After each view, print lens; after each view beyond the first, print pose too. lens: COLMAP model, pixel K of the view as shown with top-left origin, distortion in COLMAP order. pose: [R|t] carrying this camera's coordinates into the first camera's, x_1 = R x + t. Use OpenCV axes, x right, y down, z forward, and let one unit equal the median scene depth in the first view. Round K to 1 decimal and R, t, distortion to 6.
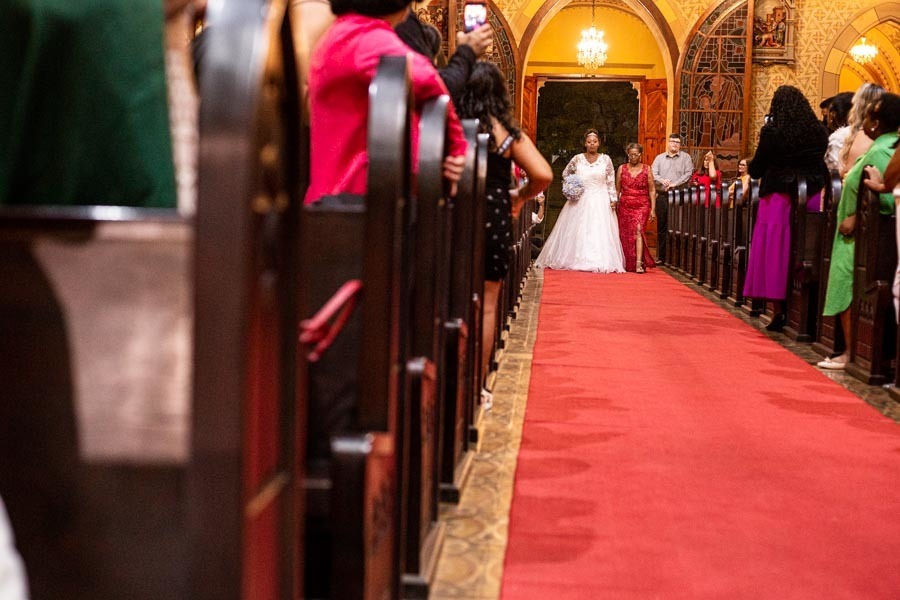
lens RADIAL K [[1395.7, 0, 408.9], [0, 1395.7, 270.8], [0, 0, 1]] dist [-0.088288, -0.099520]
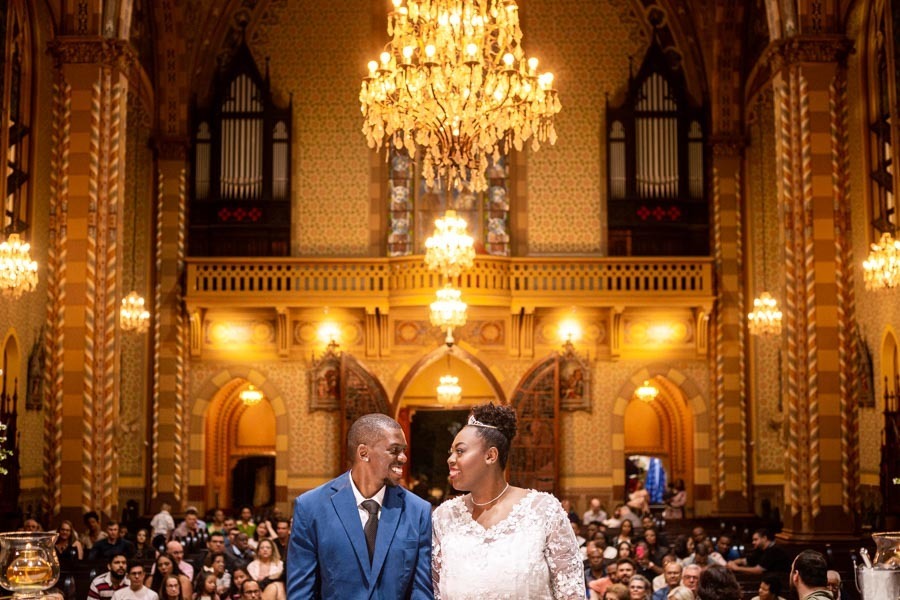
lens RADIAL K [[1337.7, 0, 435.7], [0, 1337.7, 298.6], [0, 0, 1]] dist [-0.091609, -0.084223]
pose [[0.994822, -0.017757, 0.100070, -0.008049], [0.034492, 0.985171, -0.168075, -0.039714], [-0.095601, 0.170656, 0.980682, -0.318109]]
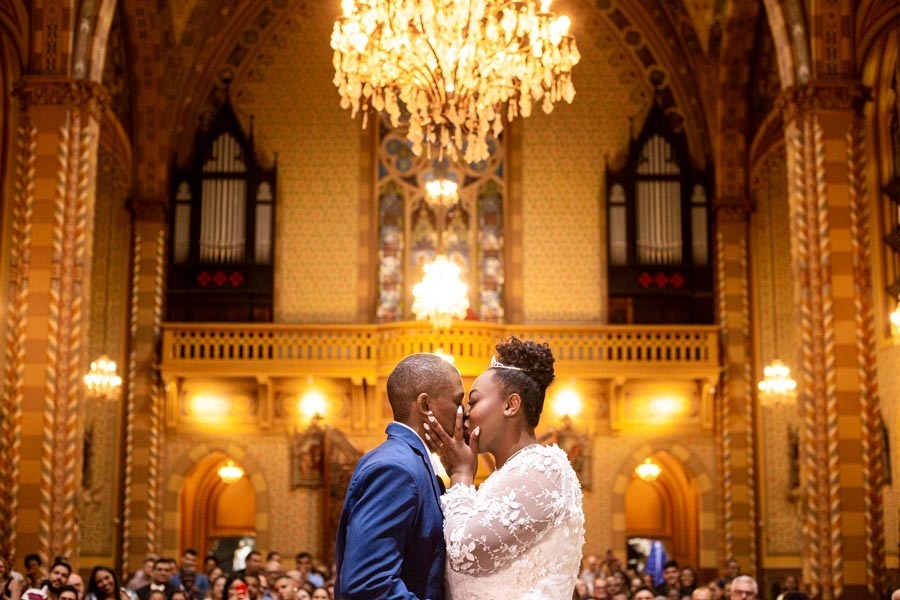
lens RADIAL K [[1335.5, 0, 443.7], [0, 1335.5, 304.4], [0, 0, 1]] dist [-0.098857, -0.049821]
pose [[0.993575, -0.005554, 0.113035, -0.000202], [0.031808, 0.972239, -0.231819, -0.030639], [-0.108610, 0.233925, 0.966169, -0.242556]]
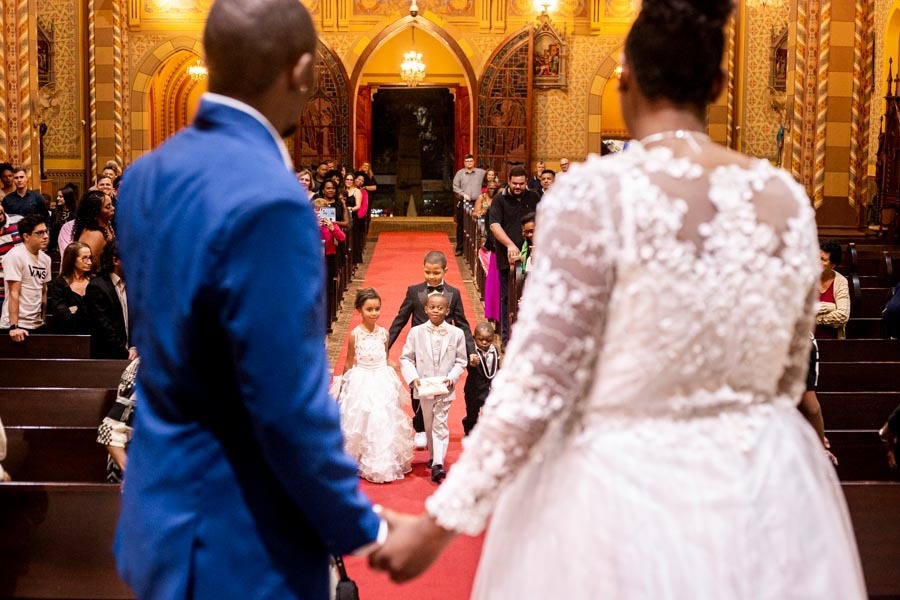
lens RADIAL K [[1305.3, 0, 438.4], [0, 1305.3, 296.7], [0, 0, 1]] dist [-0.091173, -0.077912]
pose [[0.991849, -0.035537, 0.122366, 0.006953], [0.027296, 0.997286, 0.068375, -0.042844], [-0.124463, -0.064478, 0.990127, -0.190755]]
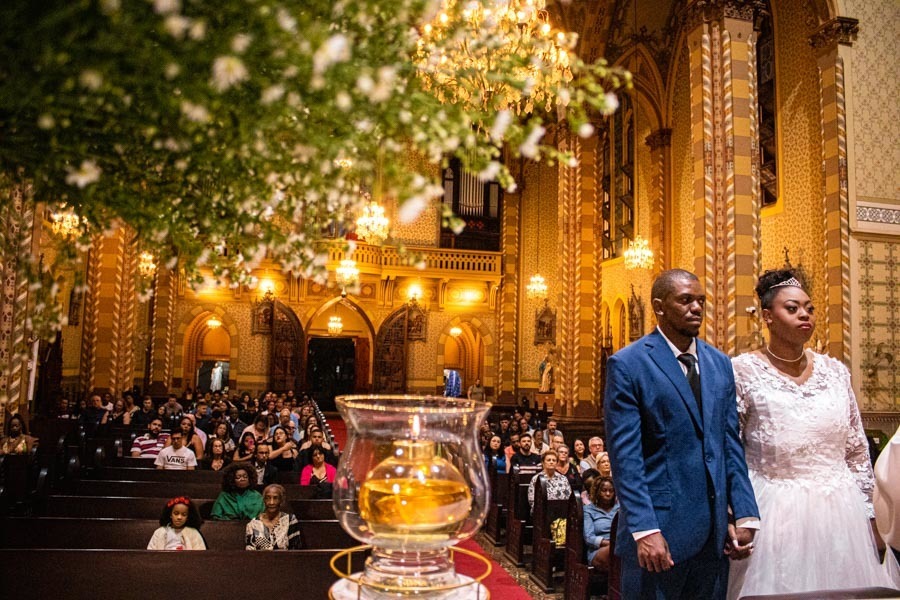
lens RADIAL K [[743.1, 0, 454.9], [0, 743.1, 296.8], [0, 0, 1]] dist [-0.161590, 0.114971]
pose [[0.952995, 0.028903, 0.301603, -0.049129], [0.016106, 0.989200, -0.145688, -0.039839], [-0.302556, 0.143697, 0.942237, -0.190164]]
